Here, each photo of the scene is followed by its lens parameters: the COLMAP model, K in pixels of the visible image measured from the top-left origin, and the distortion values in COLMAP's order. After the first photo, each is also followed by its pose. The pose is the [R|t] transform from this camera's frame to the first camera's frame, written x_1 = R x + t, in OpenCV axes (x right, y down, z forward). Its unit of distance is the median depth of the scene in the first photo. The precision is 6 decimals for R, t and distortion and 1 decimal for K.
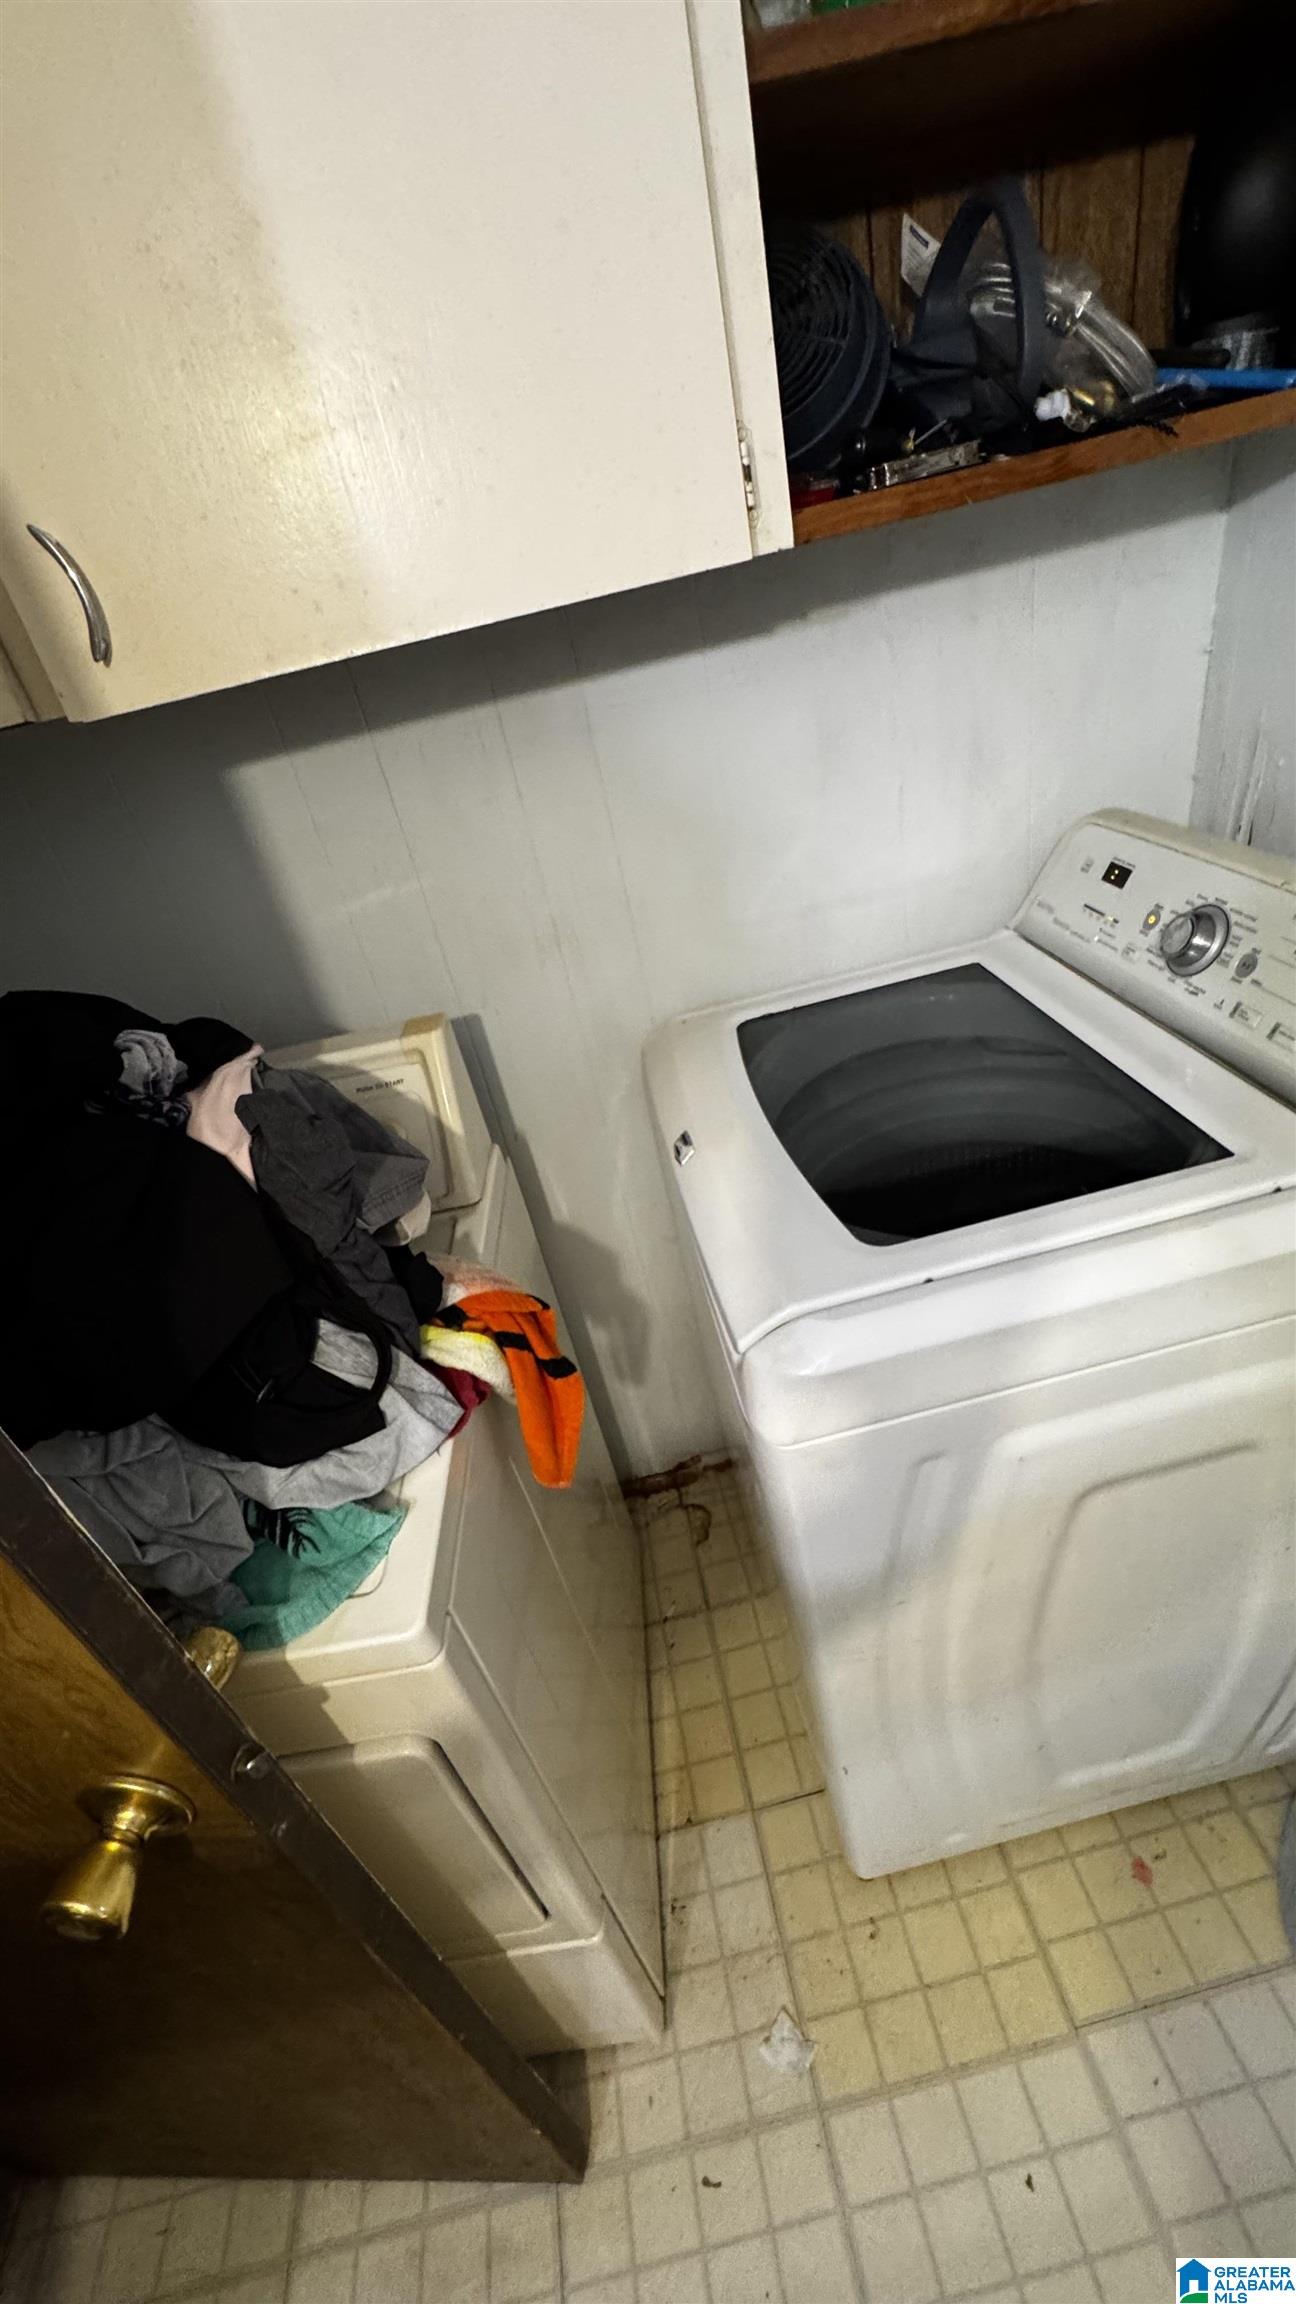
lens RADIAL K [[925.4, 0, 647.1], [0, 925.4, 1153.1], [0, 0, 1]] dist [-0.004125, -0.000292]
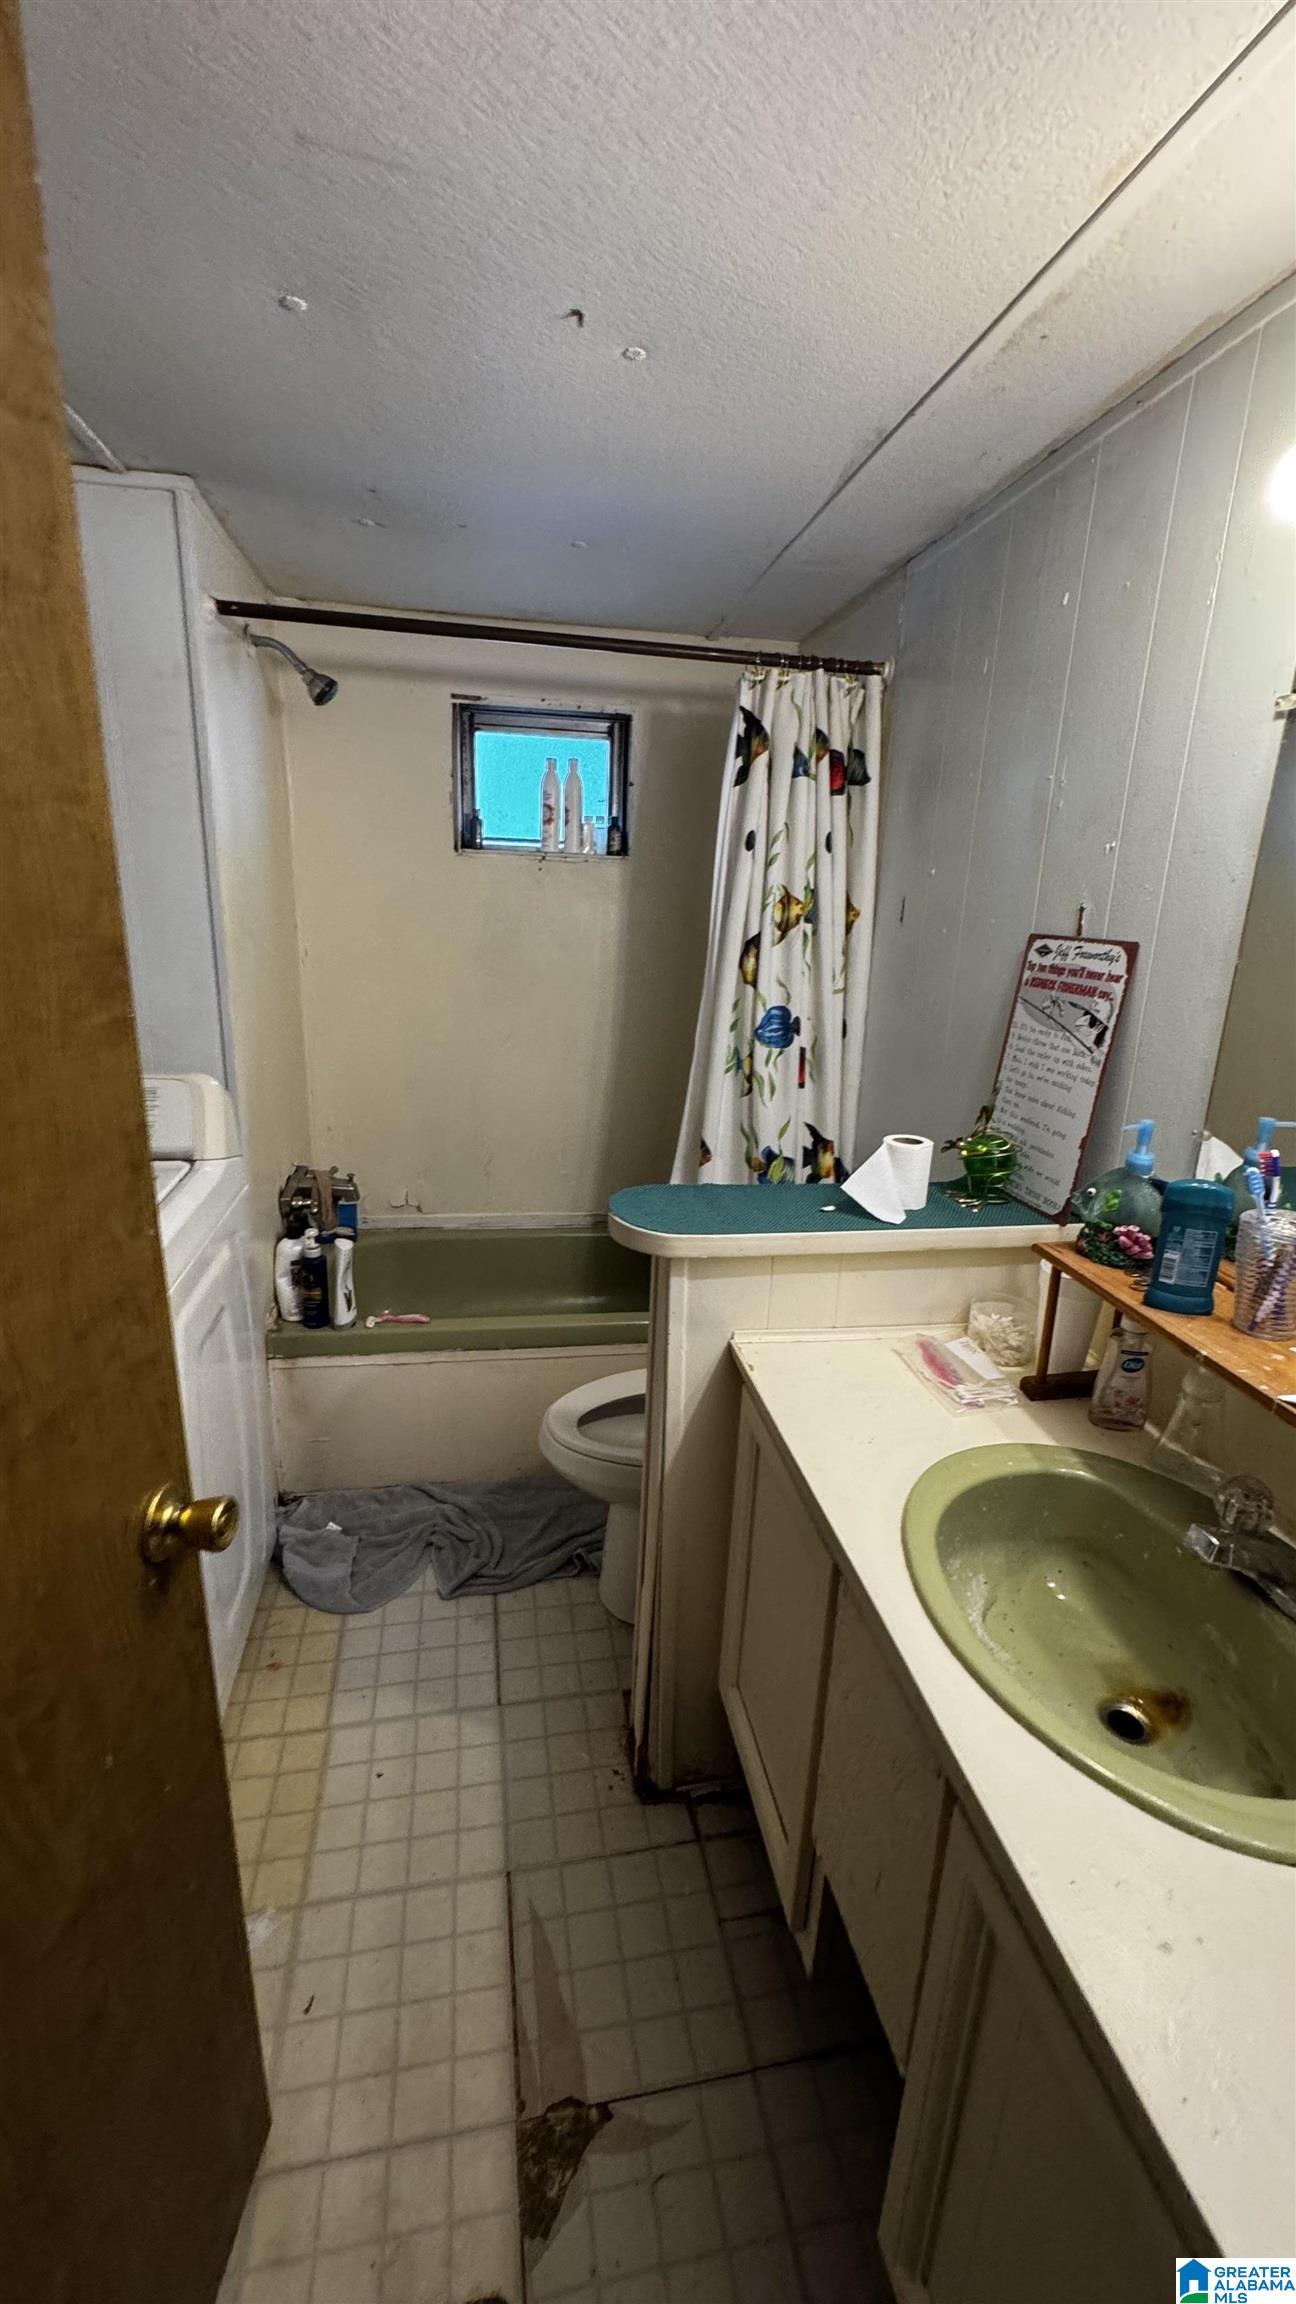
lens RADIAL K [[925.4, 0, 648.8], [0, 925.4, 1153.0], [0, 0, 1]] dist [-0.004125, -0.000292]
pose [[-0.029169, -0.085264, 0.995931, -1.032784], [0.523400, 0.847542, 0.087889, 0.266939], [-0.851588, 0.523834, 0.019905, -0.014421]]
